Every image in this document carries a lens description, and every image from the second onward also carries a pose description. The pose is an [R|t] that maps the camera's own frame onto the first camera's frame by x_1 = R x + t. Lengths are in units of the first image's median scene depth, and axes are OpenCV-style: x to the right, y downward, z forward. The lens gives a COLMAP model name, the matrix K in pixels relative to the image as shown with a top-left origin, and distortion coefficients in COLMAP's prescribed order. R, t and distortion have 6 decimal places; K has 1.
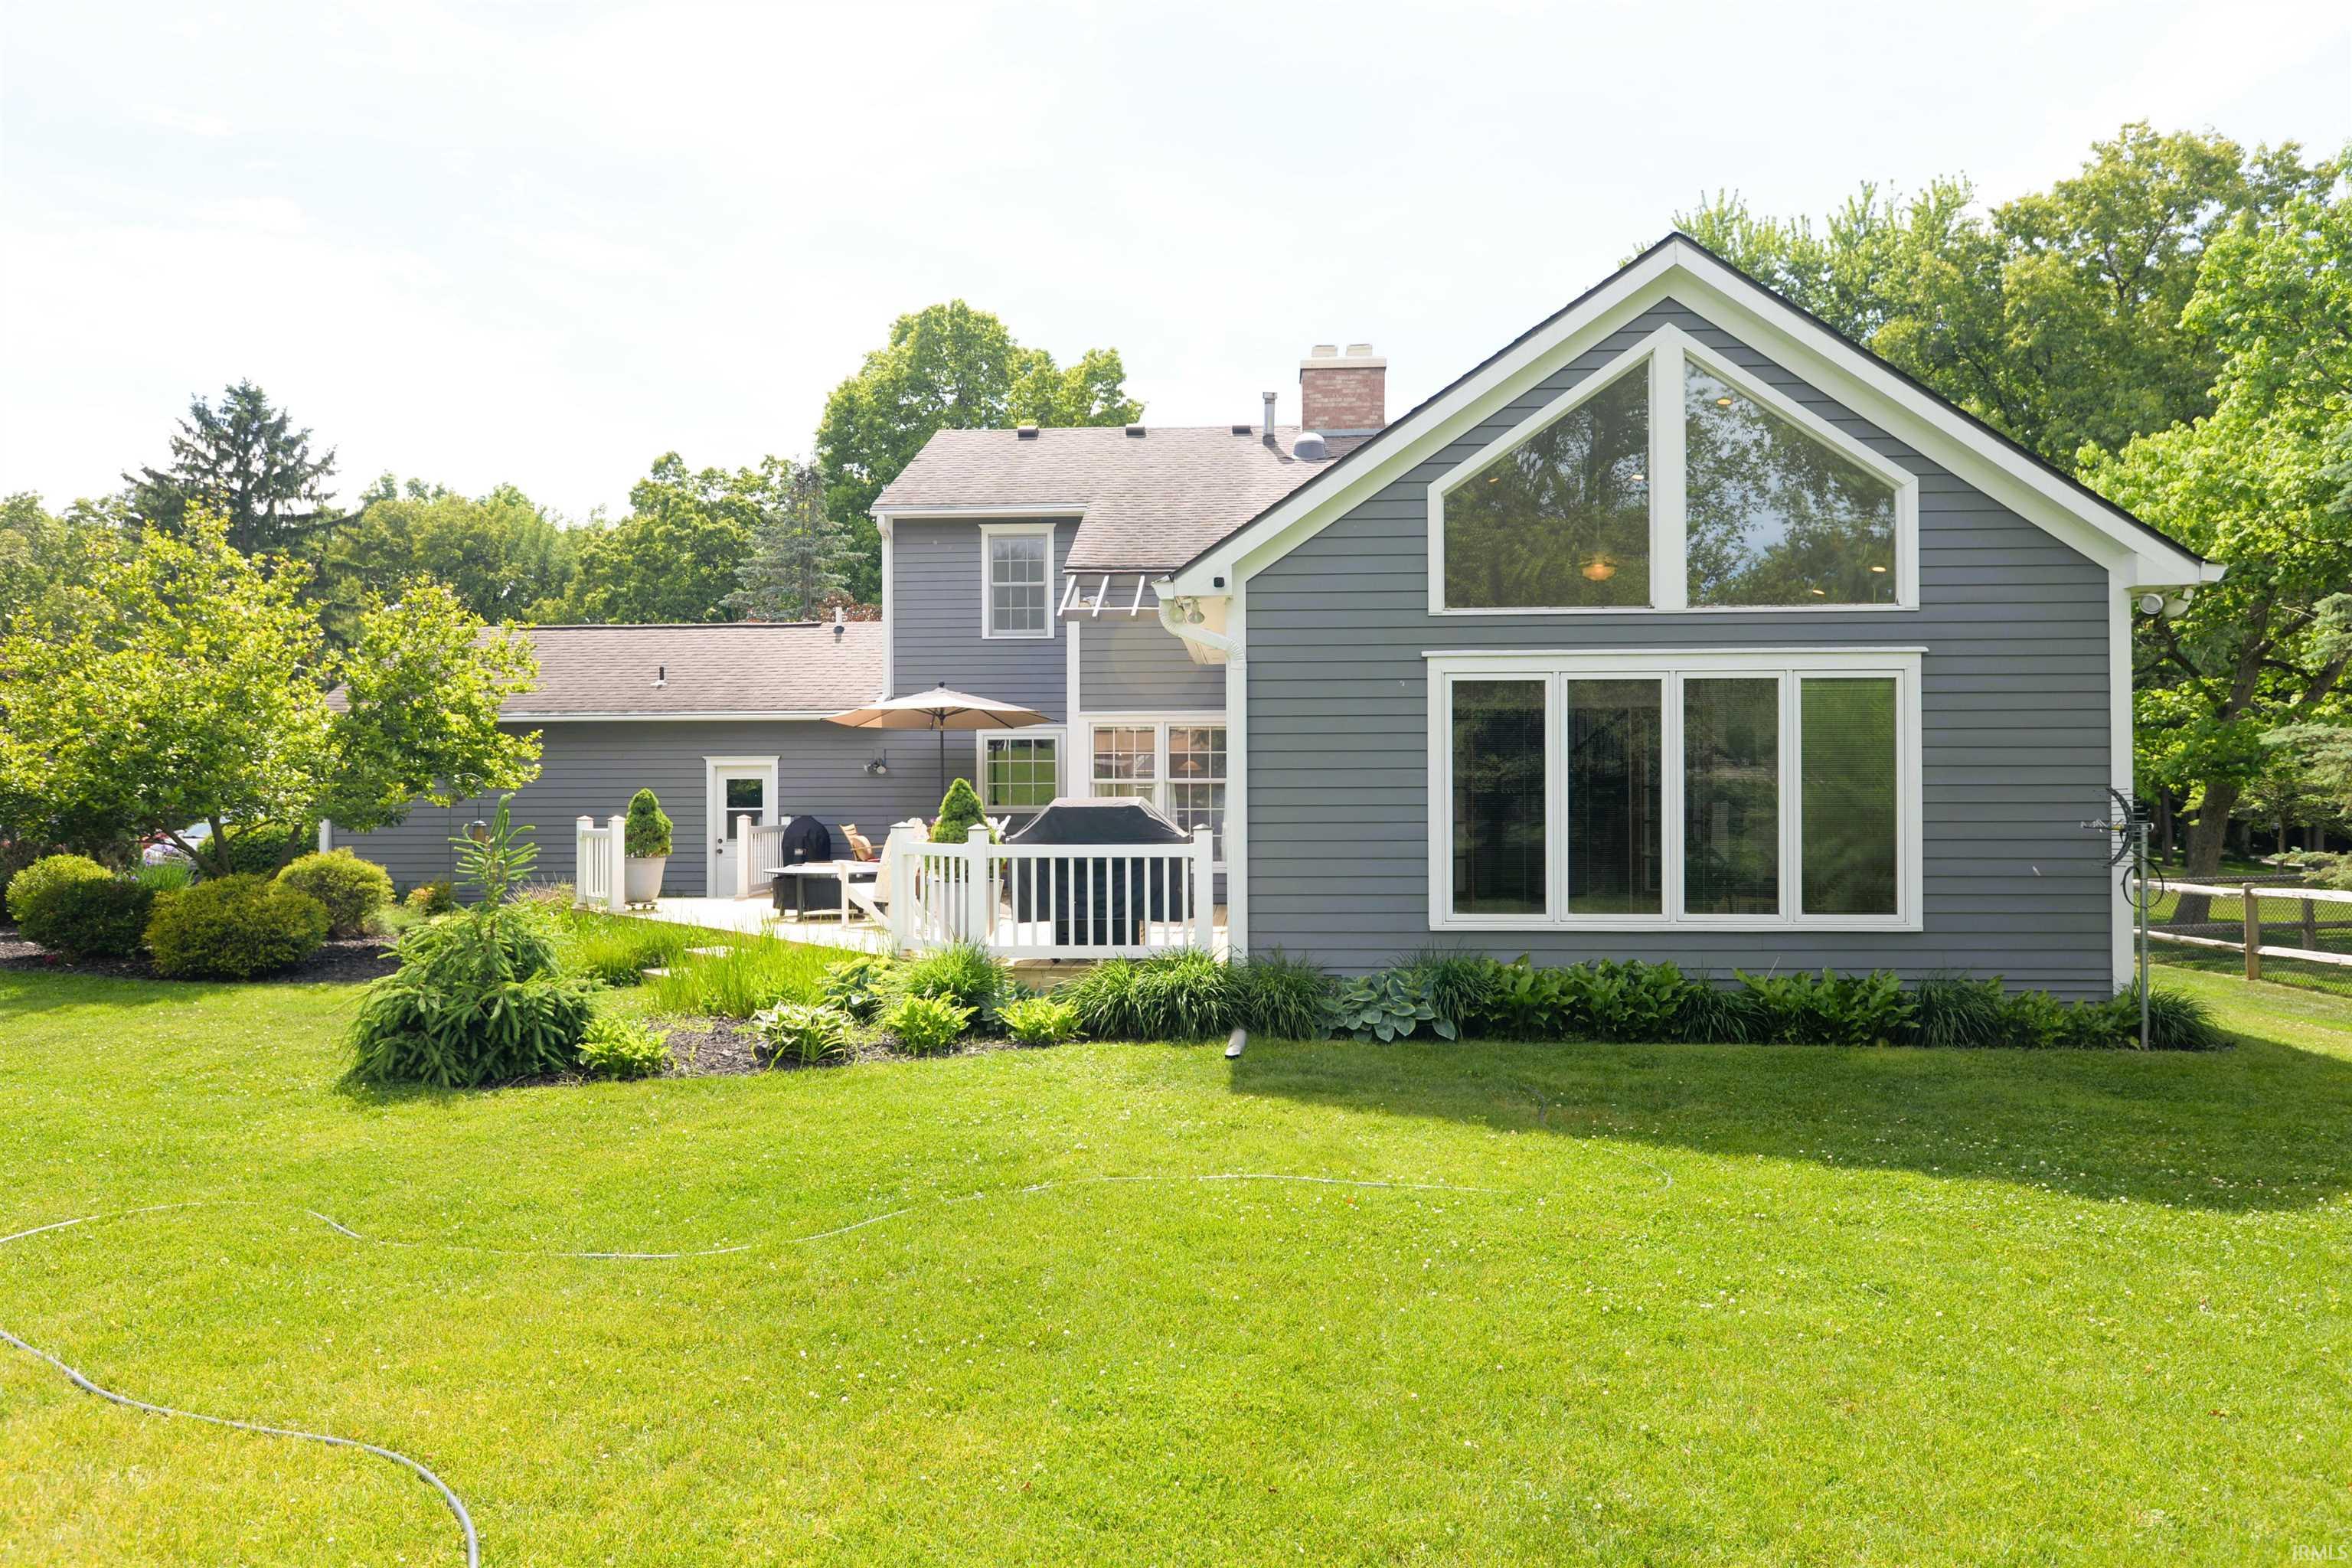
lens RADIAL K [[1471.8, 0, 1176.0], [0, 1471.8, 784.0], [0, 0, 1]] dist [0.018668, -0.029468]
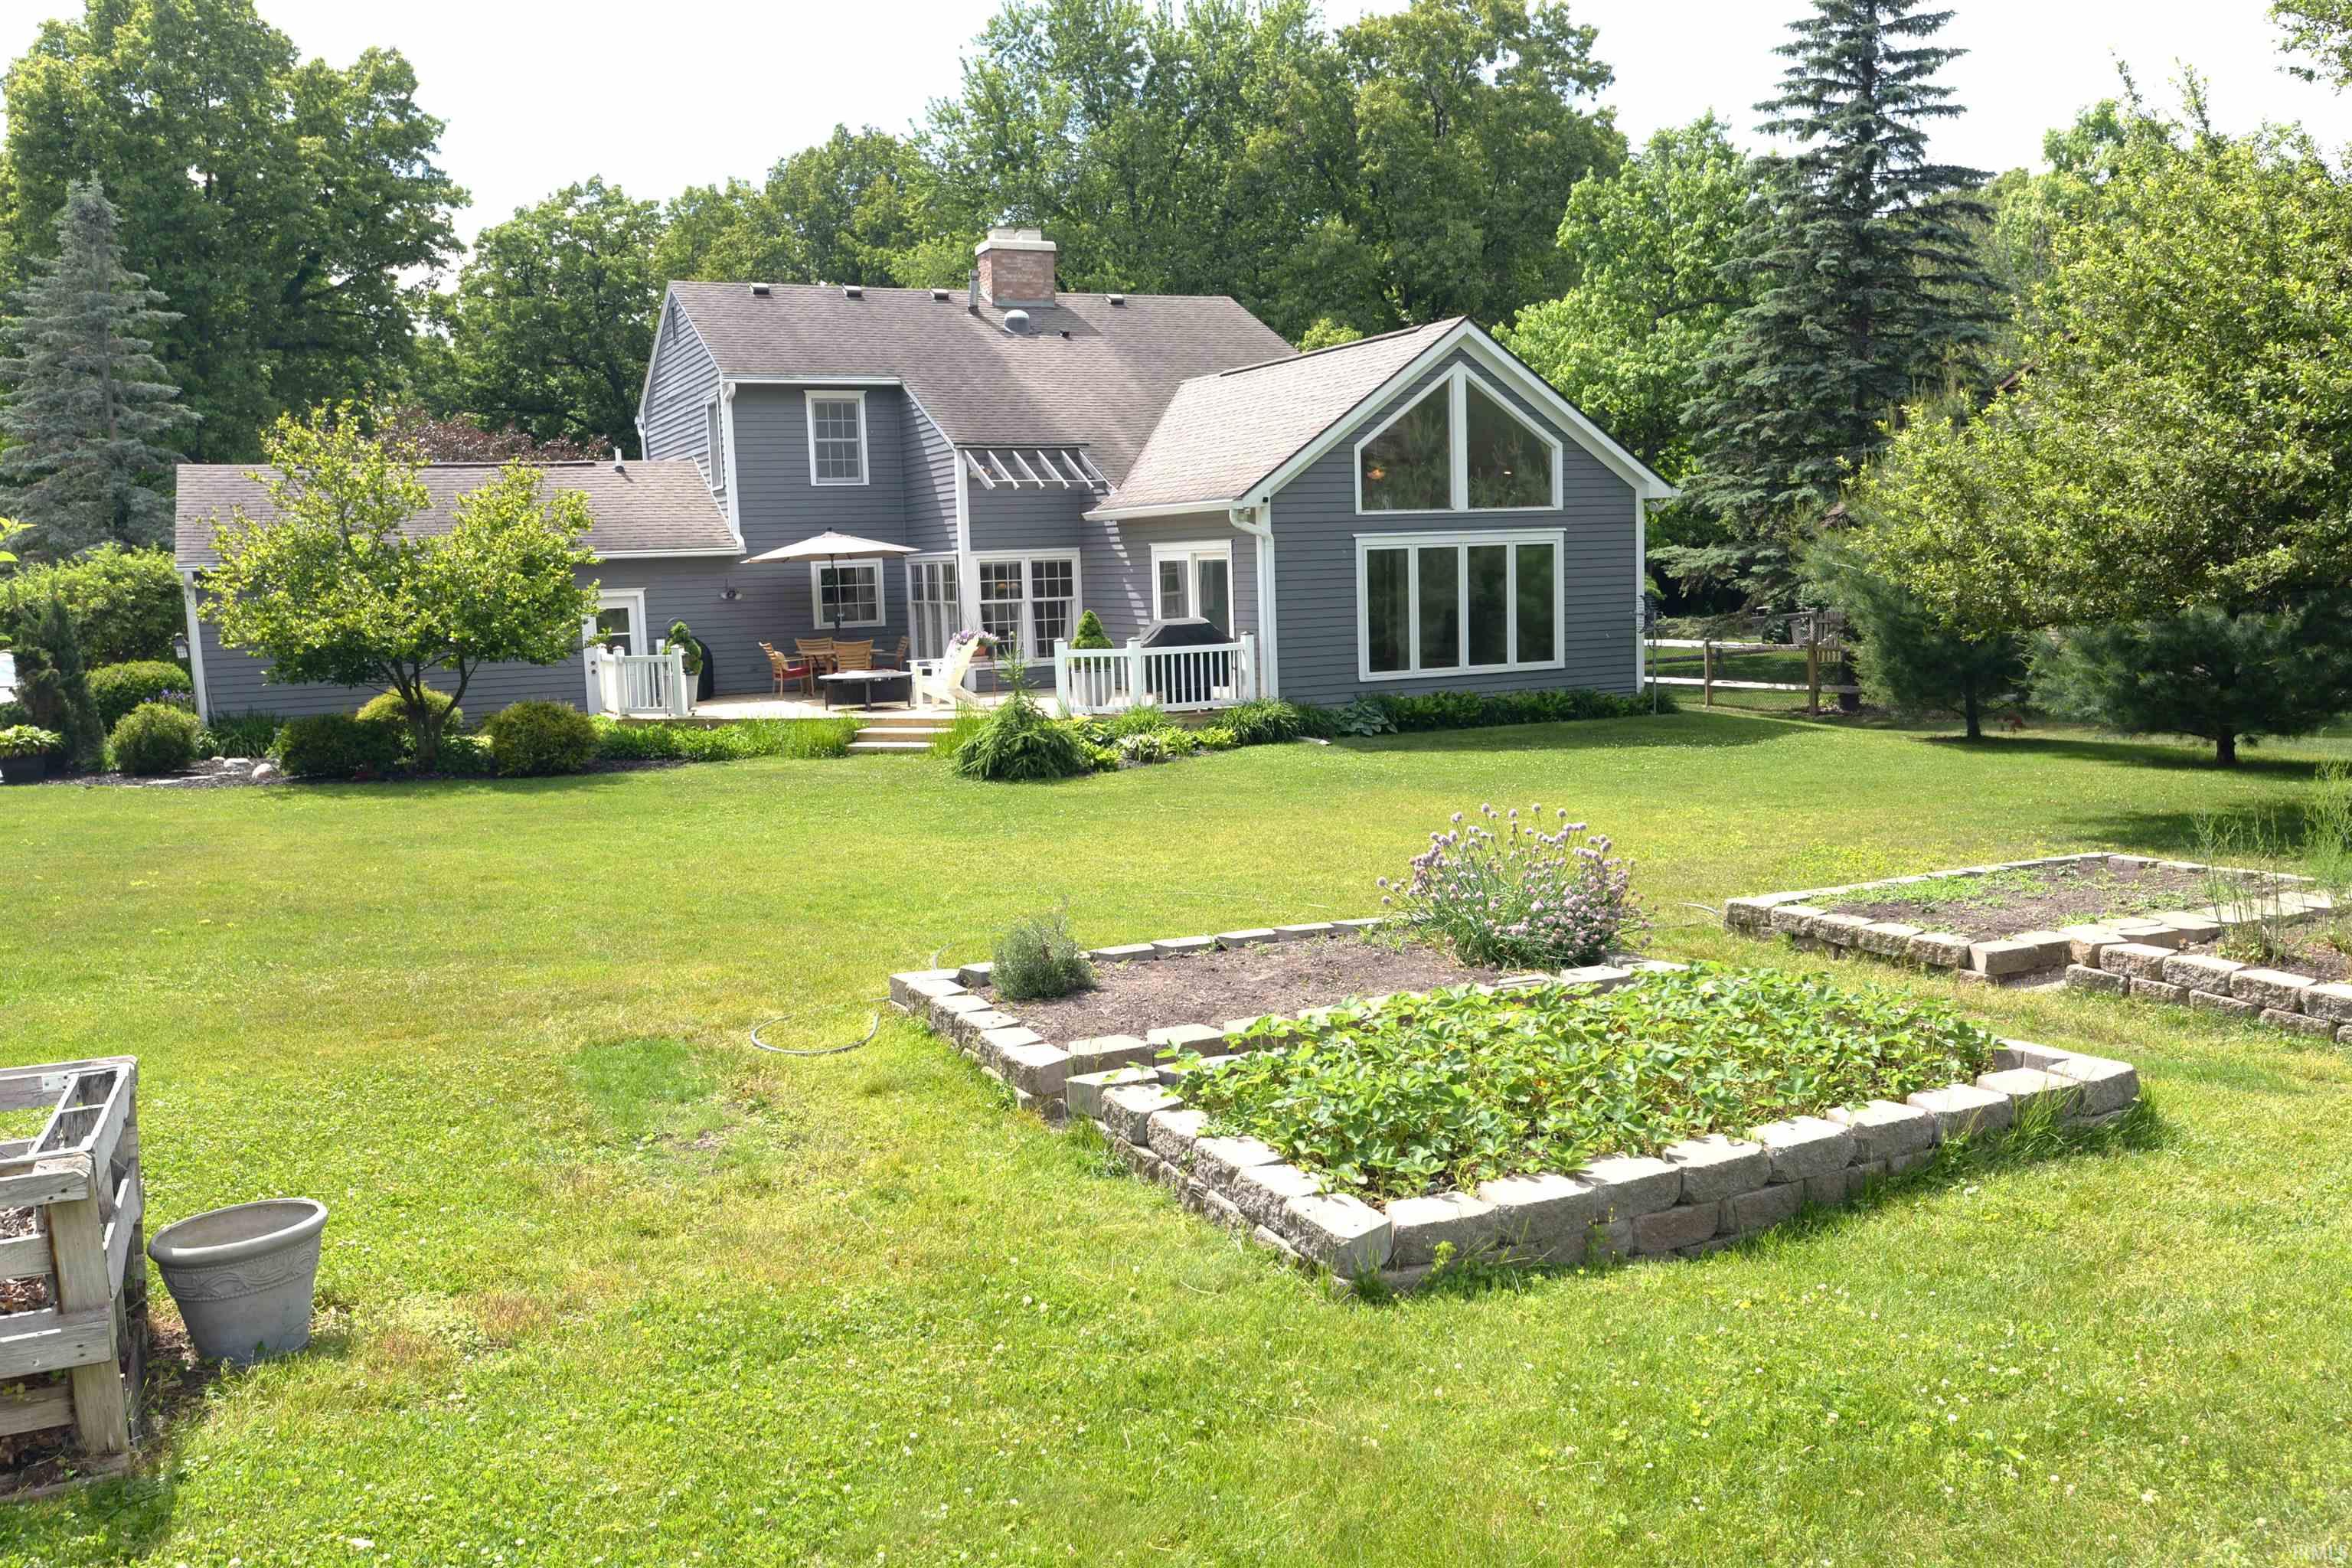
lens RADIAL K [[1892.2, 0, 1176.0], [0, 1892.2, 784.0], [0, 0, 1]] dist [0.034221, -0.083610]
pose [[0.879164, -0.082072, 0.469398, -0.625708], [0.024618, 0.991564, 0.127262, -0.045782], [-0.475883, -0.100328, 0.873768, -0.545295]]
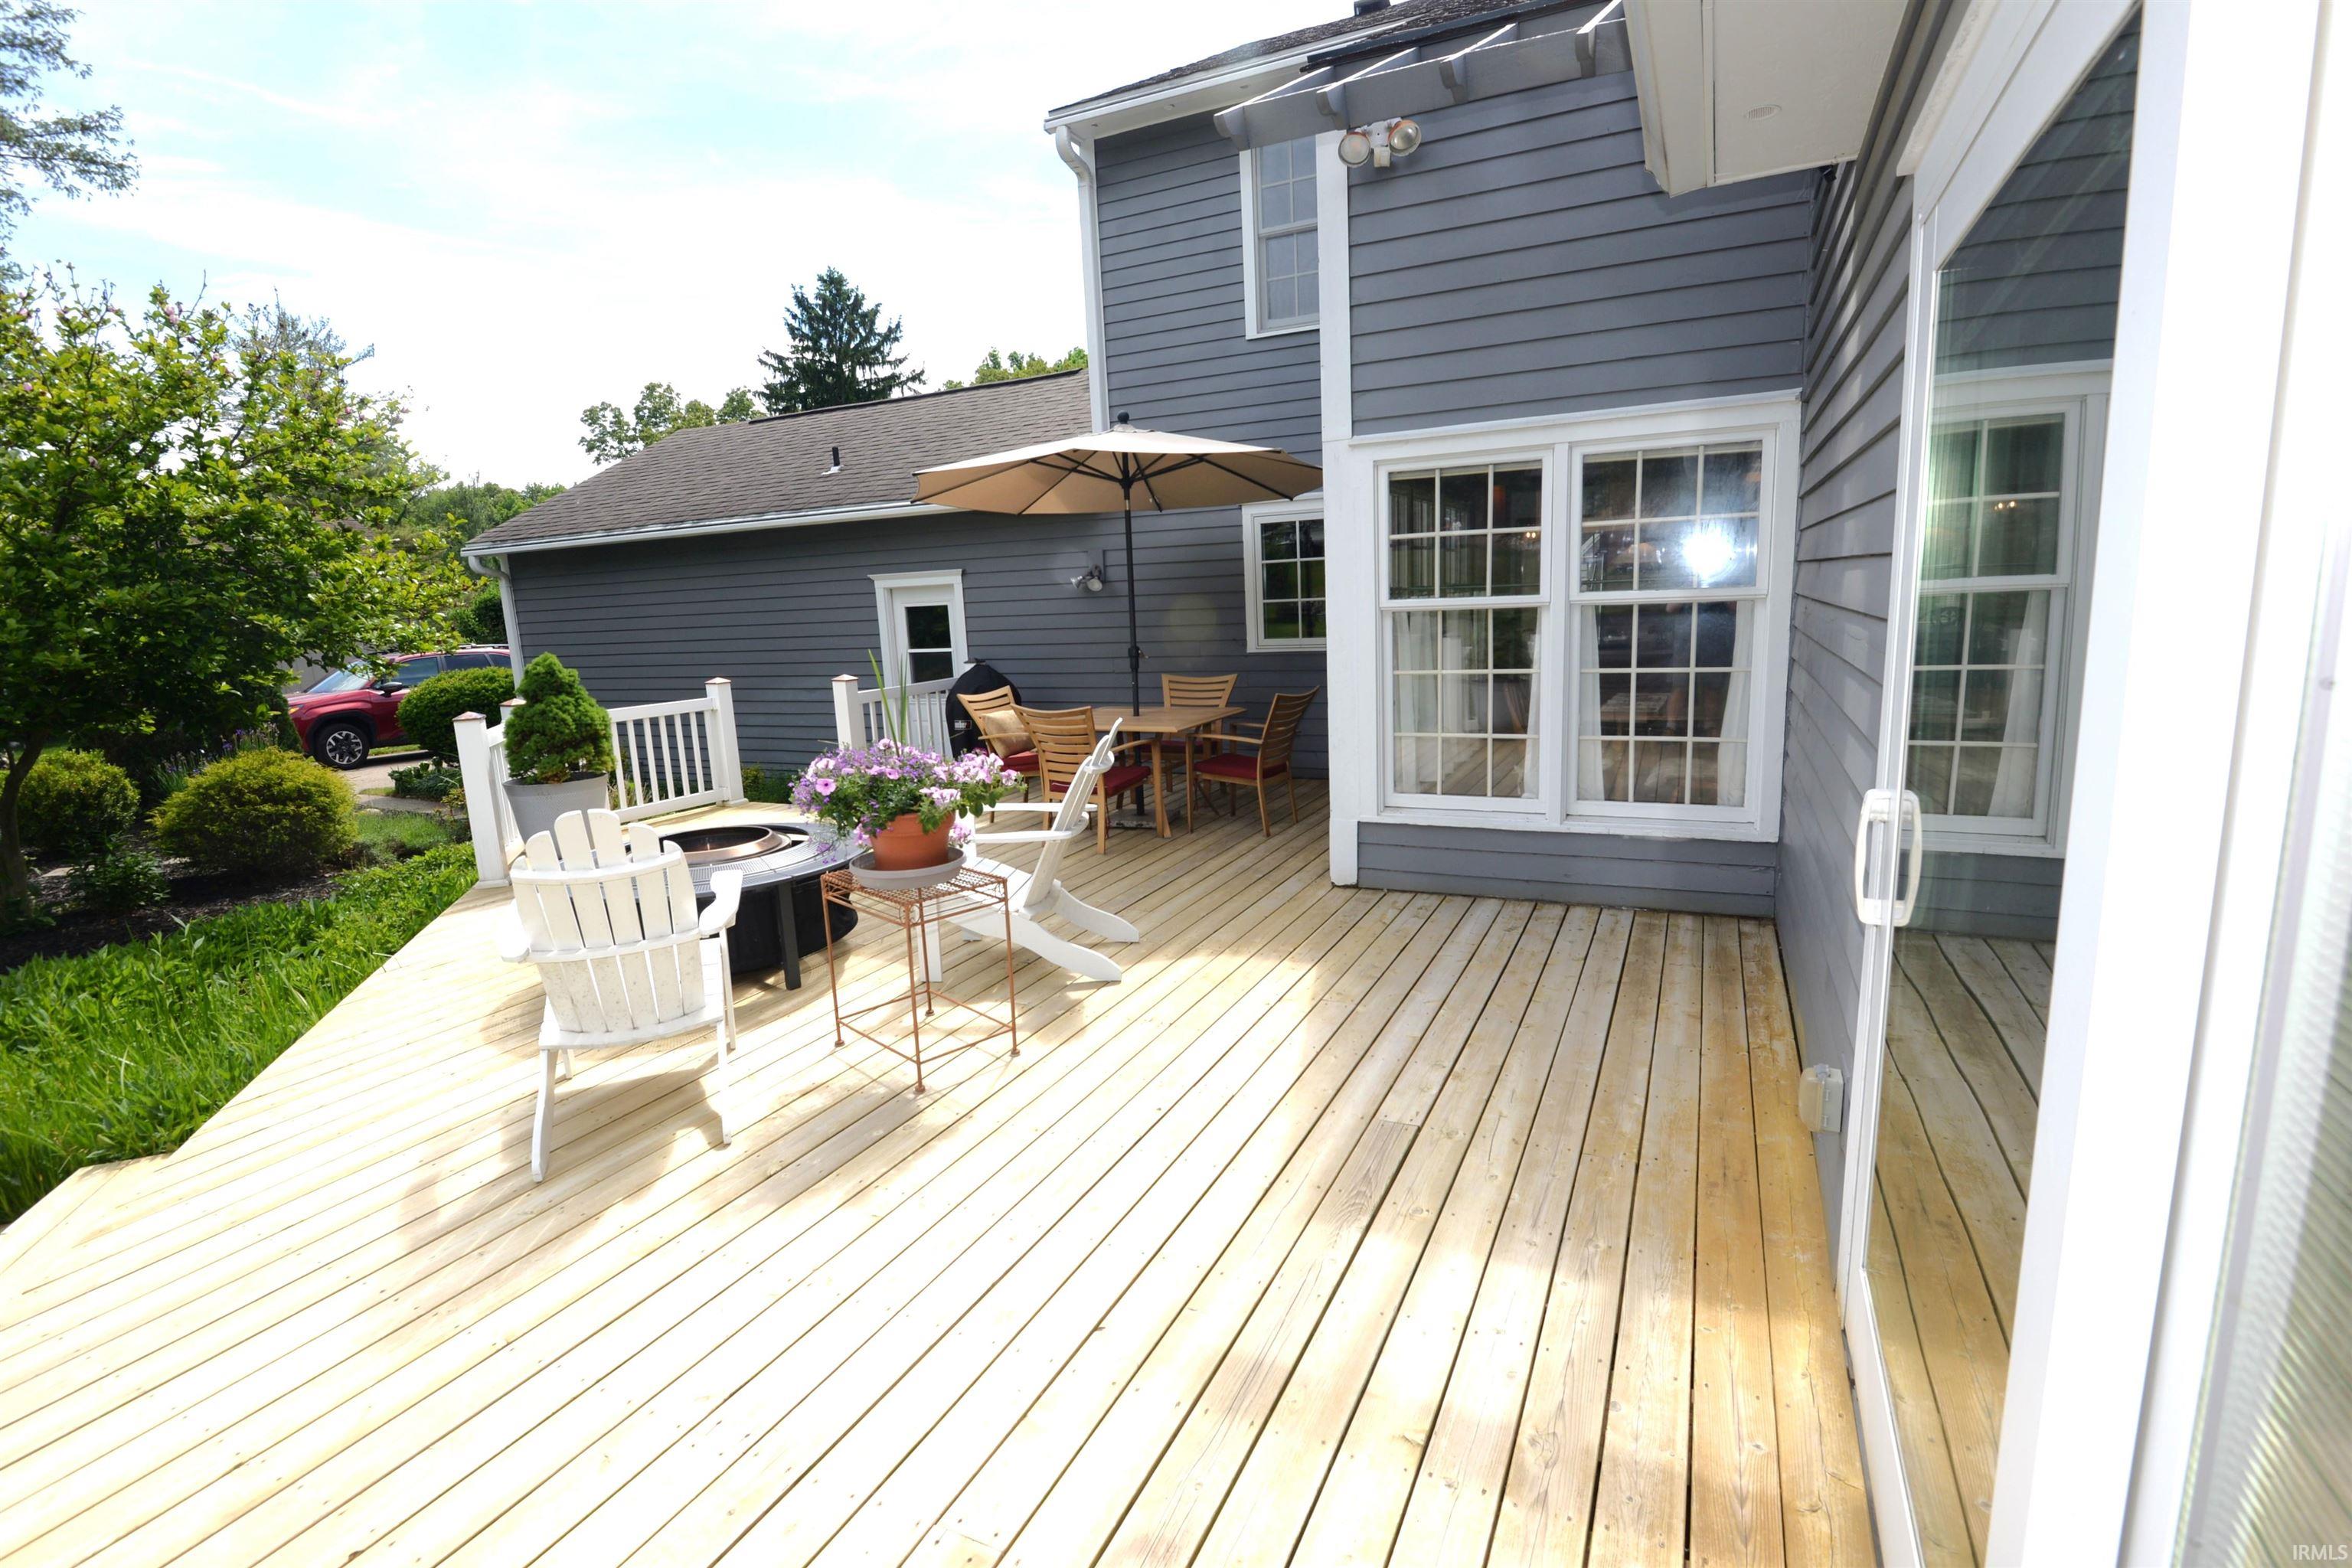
lens RADIAL K [[1095.6, 0, 1176.0], [0, 1095.6, 784.0], [0, 0, 1]] dist [-0.002791, -0.000256]
pose [[0.923579, 0.027625, -0.382411, 0.007446], [0.046864, 0.981789, 0.184105, -0.010592], [0.380533, -0.187957, 0.905465, 0.582673]]
